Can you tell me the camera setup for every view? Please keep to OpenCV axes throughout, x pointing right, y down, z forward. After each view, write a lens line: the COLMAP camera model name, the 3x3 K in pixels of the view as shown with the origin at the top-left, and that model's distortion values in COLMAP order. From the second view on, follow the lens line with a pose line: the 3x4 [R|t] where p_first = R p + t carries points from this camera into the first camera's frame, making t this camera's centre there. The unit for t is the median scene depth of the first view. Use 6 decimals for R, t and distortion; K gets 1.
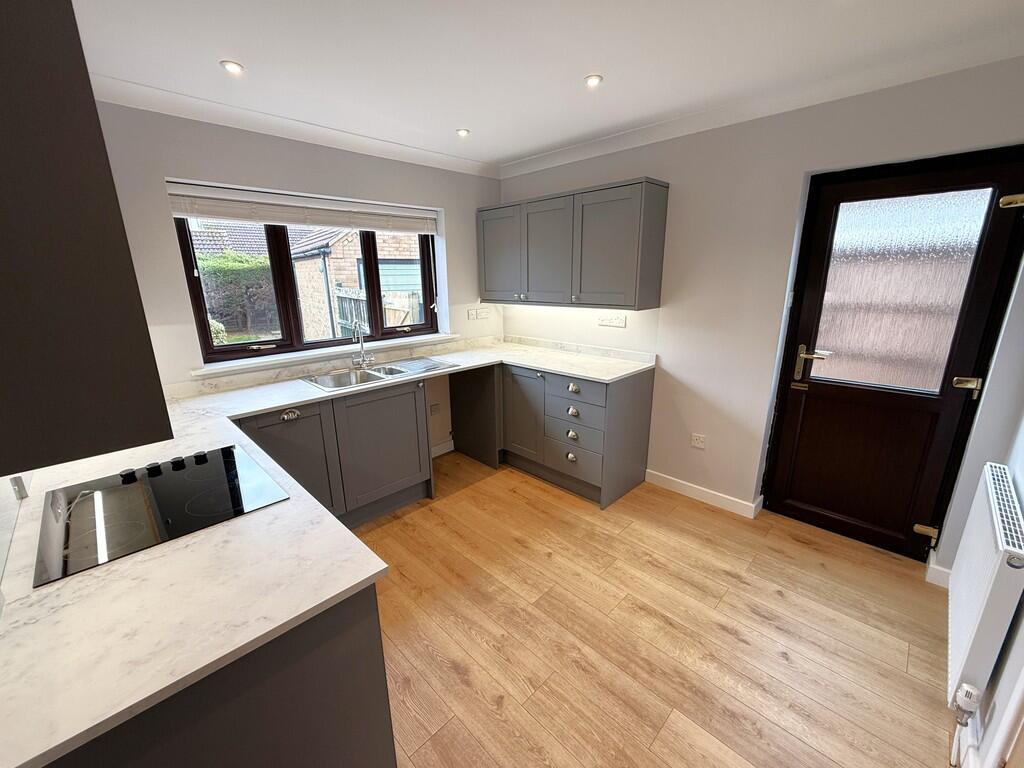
lens RADIAL K [[413.9, 0, 520.6], [0, 413.9, 383.1], [0, 0, 1]] dist [0.002764, -0.000552]
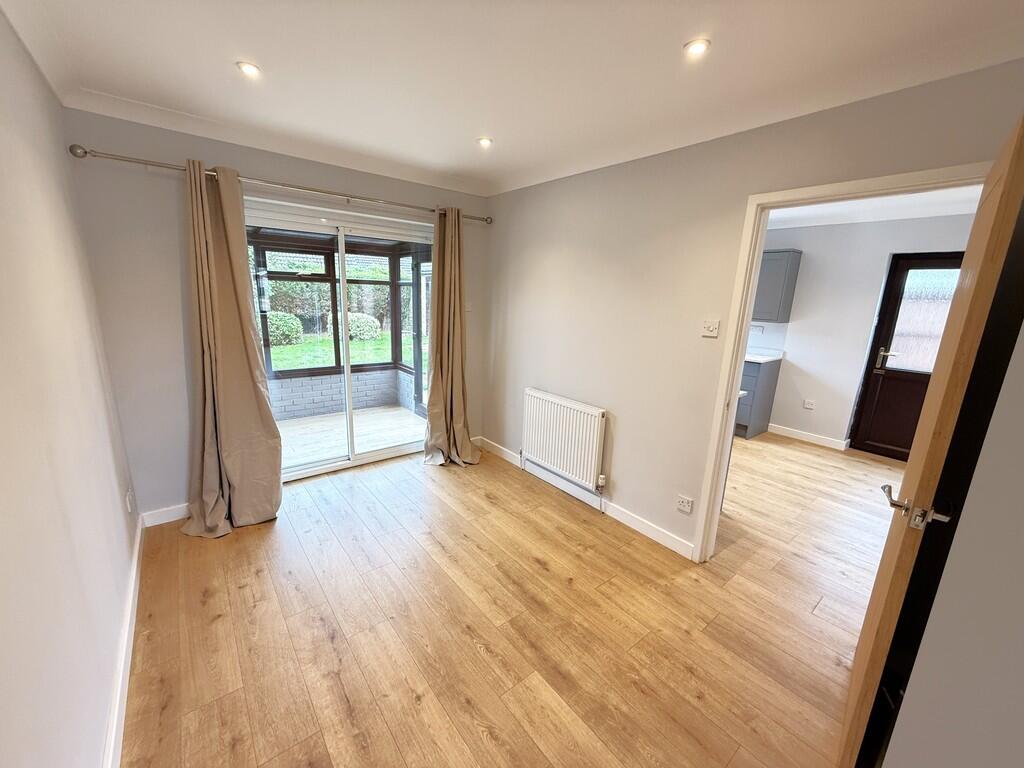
lens RADIAL K [[413.9, 0, 510.9], [0, 413.9, 383.4], [0, 0, 1]] dist [0.002764, -0.000552]
pose [[0.992811, 0.073786, -0.094241, -0.759425], [-0.077353, 0.996397, -0.034772, 0.262293], [0.091336, 0.041812, 0.994942, -0.953777]]
